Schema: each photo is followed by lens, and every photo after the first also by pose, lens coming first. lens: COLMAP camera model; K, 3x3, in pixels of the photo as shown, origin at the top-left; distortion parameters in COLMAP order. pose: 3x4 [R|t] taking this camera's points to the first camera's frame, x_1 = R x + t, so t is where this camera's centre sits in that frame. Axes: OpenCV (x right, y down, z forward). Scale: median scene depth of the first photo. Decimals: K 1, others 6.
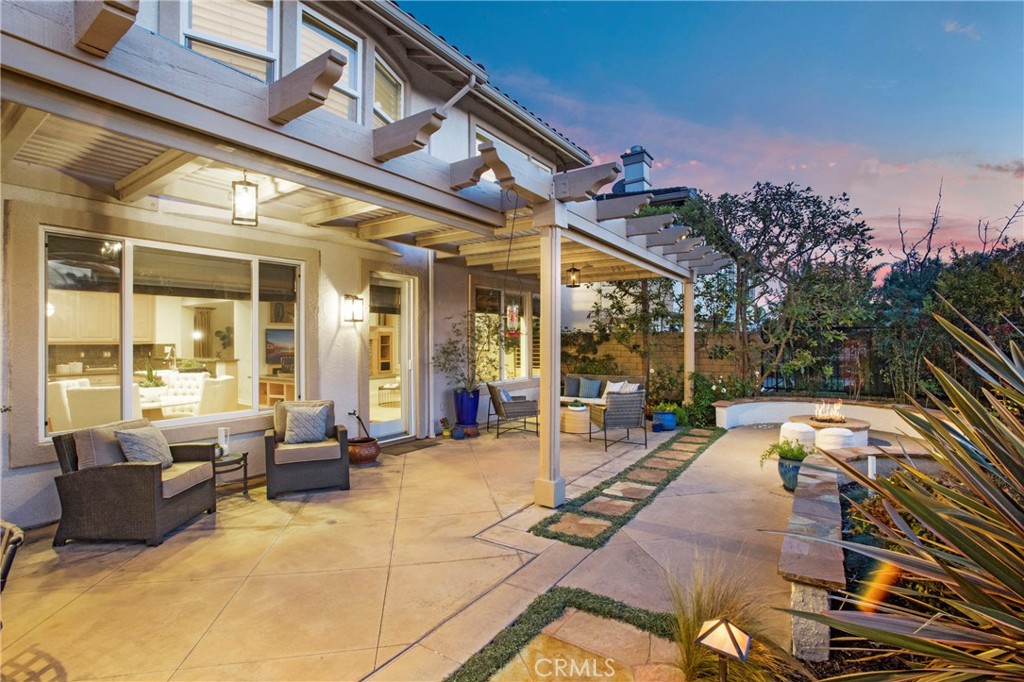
lens RADIAL K [[482.5, 0, 512.0], [0, 482.5, 341.0], [0, 0, 1]] dist [-0.051649, 0.000430]
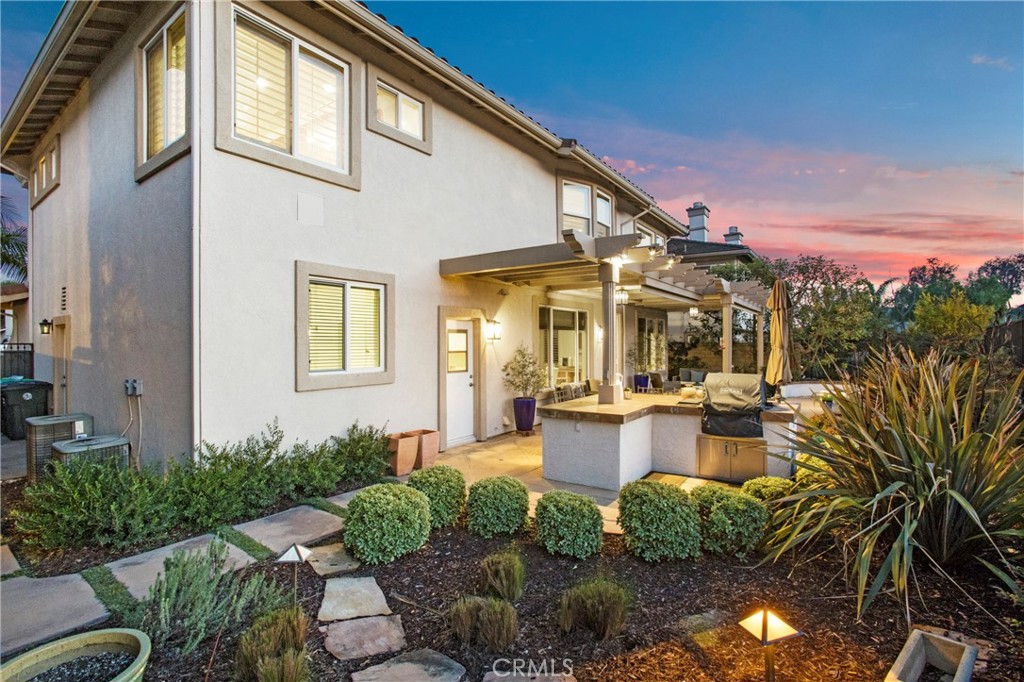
lens RADIAL K [[469.3, 0, 512.0], [0, 469.3, 341.0], [0, 0, 1]] dist [-0.035686, 0.000161]
pose [[0.999463, 0.001897, -0.032727, -0.744032], [-0.002160, 0.999966, -0.008013, -0.017922], [0.032711, 0.008080, 0.999432, -1.099820]]
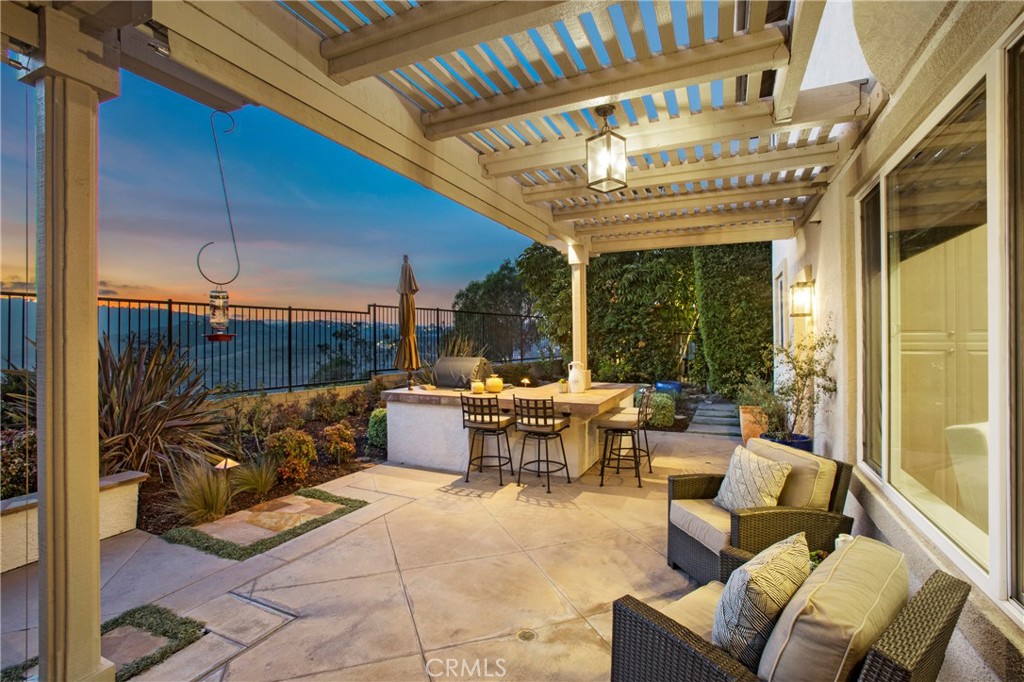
lens RADIAL K [[475.8, 0, 512.0], [0, 475.8, 341.0], [0, 0, 1]] dist [-0.014813, 0.000279]
pose [[-0.985366, 0.006254, -0.170337, -0.195975], [0.005974, 0.999980, 0.002156, -0.005617], [0.170347, 0.001107, -0.985383, 1.220710]]
